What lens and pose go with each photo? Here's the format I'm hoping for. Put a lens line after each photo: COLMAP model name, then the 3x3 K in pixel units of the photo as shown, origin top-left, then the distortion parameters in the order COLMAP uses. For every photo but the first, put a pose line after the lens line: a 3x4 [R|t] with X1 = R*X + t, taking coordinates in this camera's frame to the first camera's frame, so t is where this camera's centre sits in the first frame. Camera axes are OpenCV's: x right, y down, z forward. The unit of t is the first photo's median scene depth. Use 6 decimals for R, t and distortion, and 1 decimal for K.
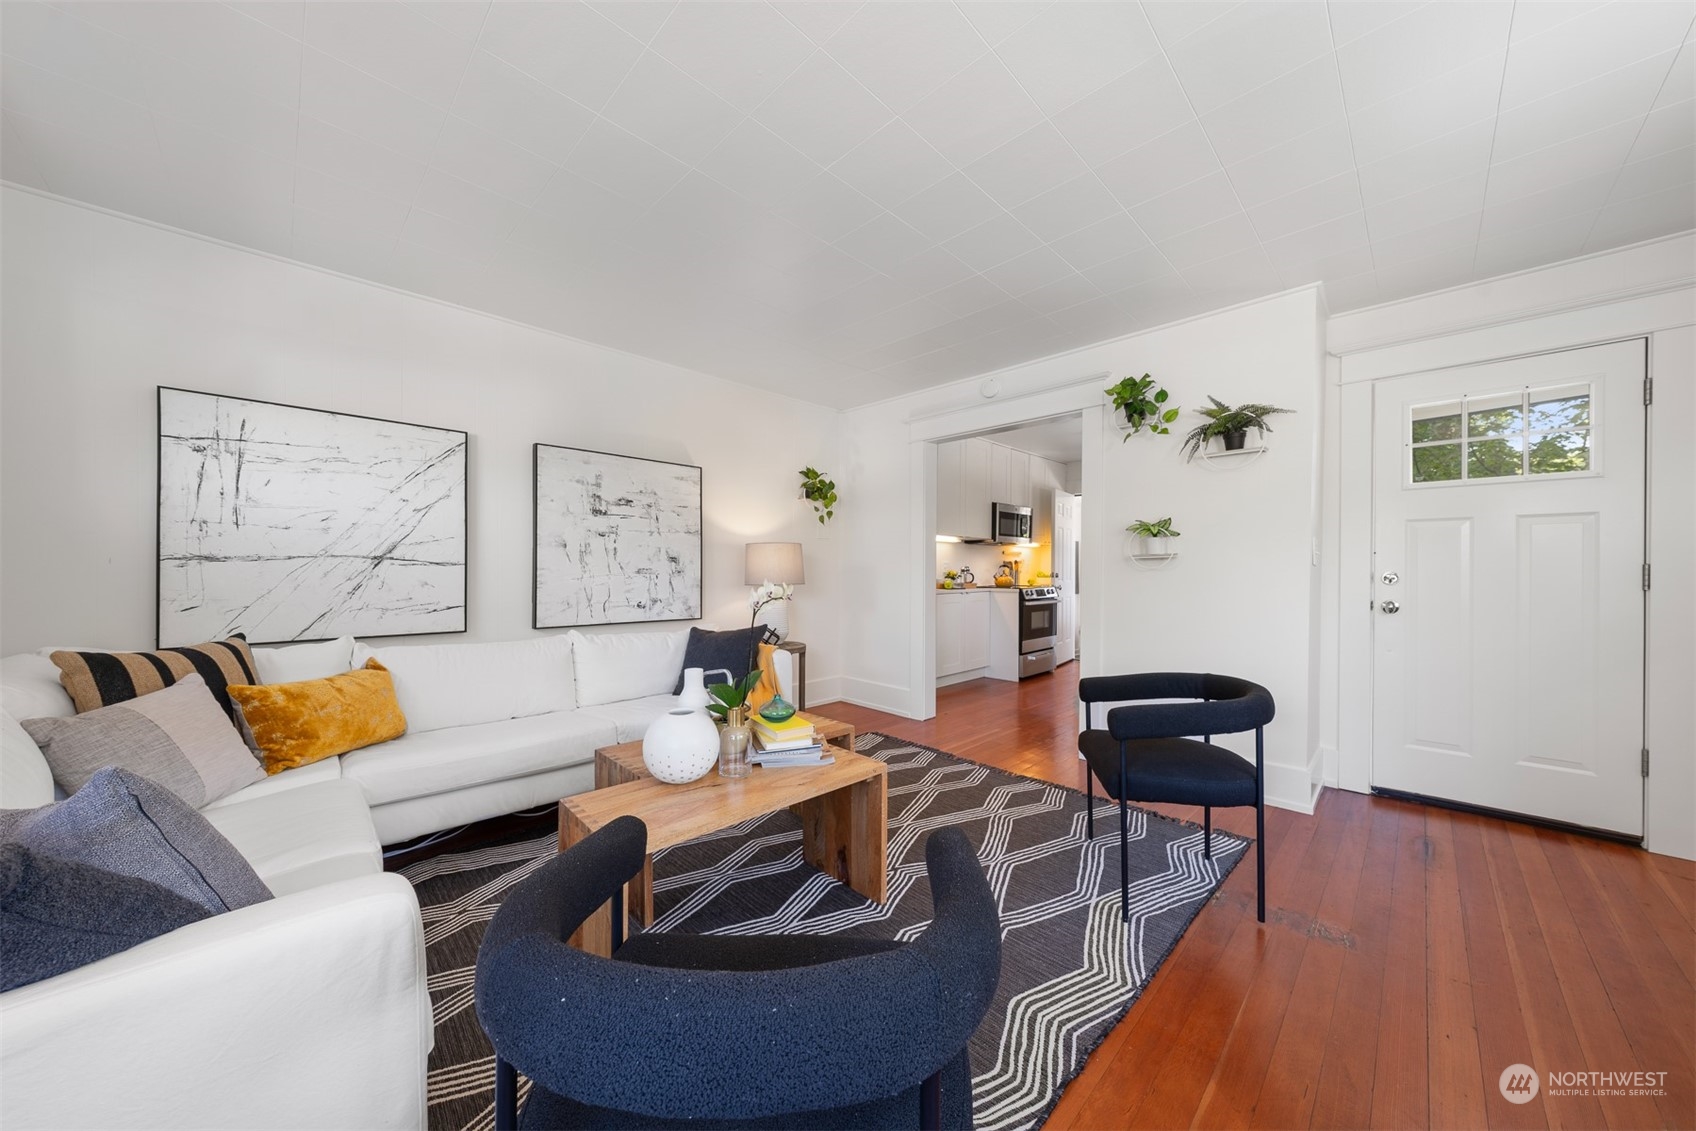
lens RADIAL K [[613.9, 0, 855.9], [0, 613.9, 572.2], [0, 0, 1]] dist [-0.000957, -0.000103]
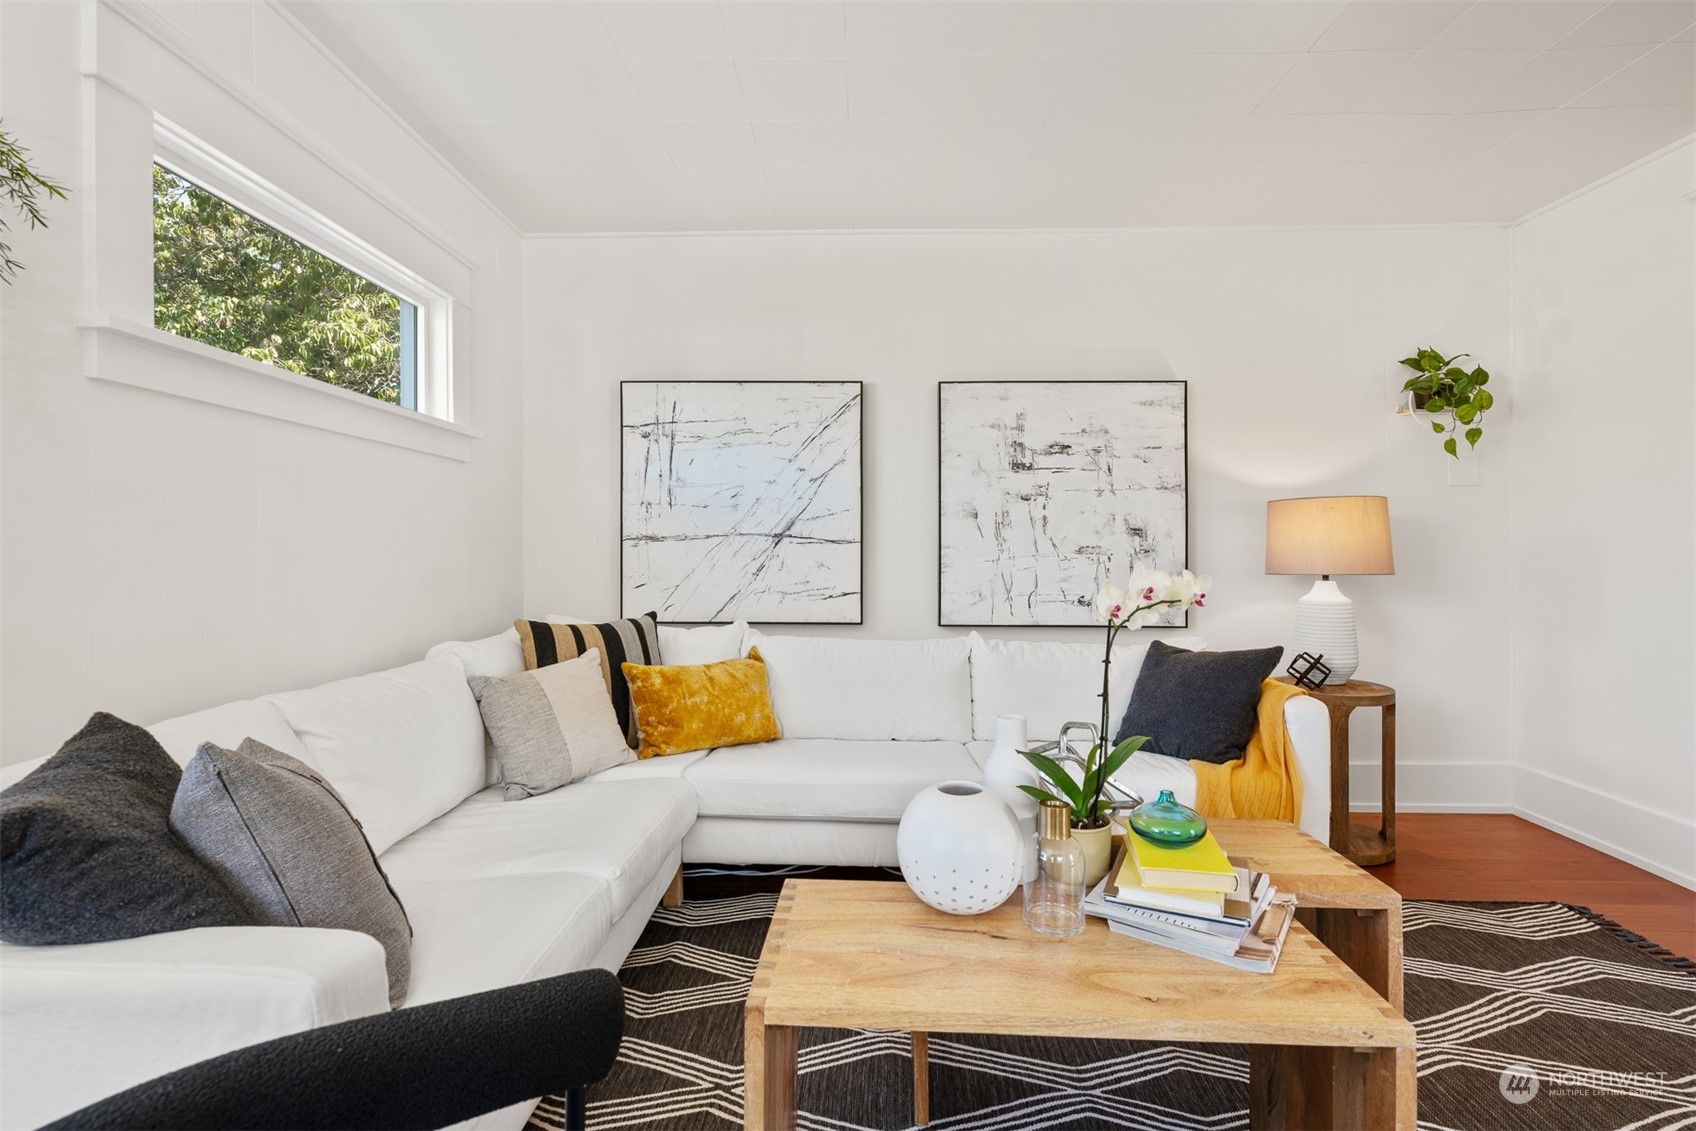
lens RADIAL K [[785.6, 0, 848.3], [0, 785.6, 554.1], [0, 0, 1]] dist [0.001428, 0.000015]
pose [[0.666583, 0.001010, -0.745430, 0.124236], [-0.000506, 0.999999, 0.000903, 0.002078], [0.745431, -0.000225, 0.666583, 0.257742]]
